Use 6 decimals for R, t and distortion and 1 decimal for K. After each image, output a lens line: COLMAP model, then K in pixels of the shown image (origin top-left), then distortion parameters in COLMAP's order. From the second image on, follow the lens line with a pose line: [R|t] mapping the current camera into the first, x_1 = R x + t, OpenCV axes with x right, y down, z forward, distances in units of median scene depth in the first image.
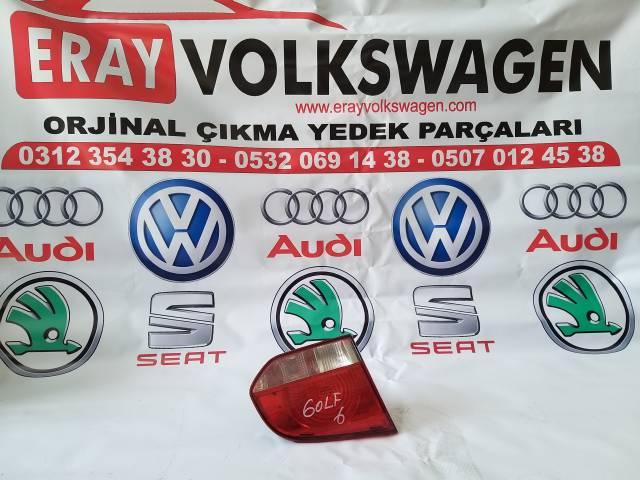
lens RADIAL K [[527.6, 0, 314.1], [0, 527.6, 237.5], [0, 0, 1]] dist [0.038400, -0.117731]
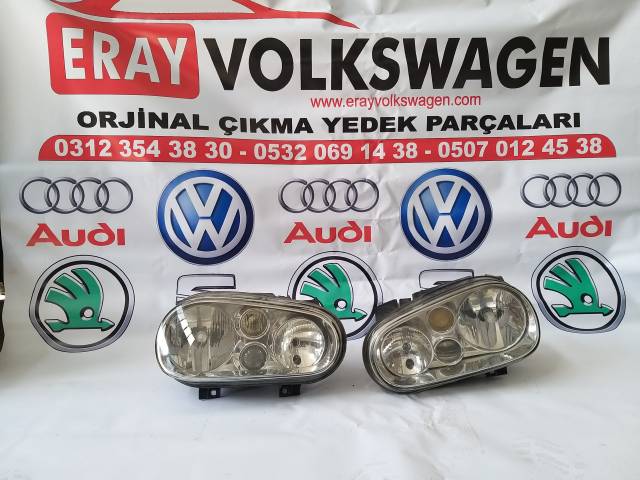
lens RADIAL K [[527.6, 0, 311.0], [0, 527.6, 238.5], [0, 0, 1]] dist [0.038400, -0.117731]
pose [[0.999915, 0.002893, -0.012715, -0.020494], [-0.002394, 0.999231, 0.039125, -0.013102], [0.012819, -0.039091, 0.999153, -0.078228]]
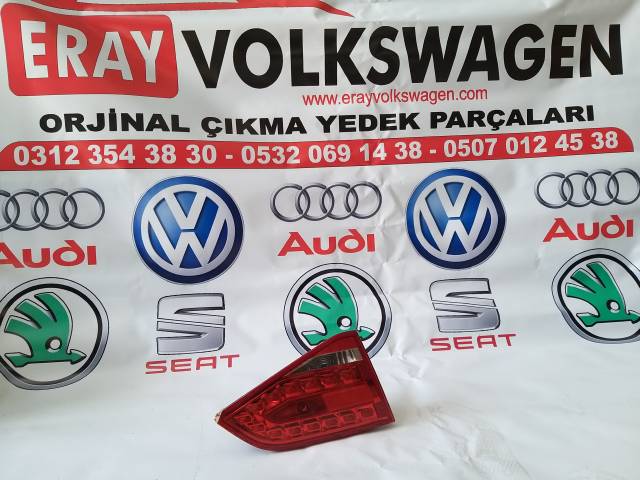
lens RADIAL K [[527.6, 0, 316.5], [0, 527.6, 238.1], [0, 0, 1]] dist [0.038400, -0.117731]
pose [[0.999118, -0.030778, 0.028575, -0.046499], [0.030964, 0.999502, -0.006088, 0.014023], [-0.028374, 0.006967, 0.999573, 0.037910]]
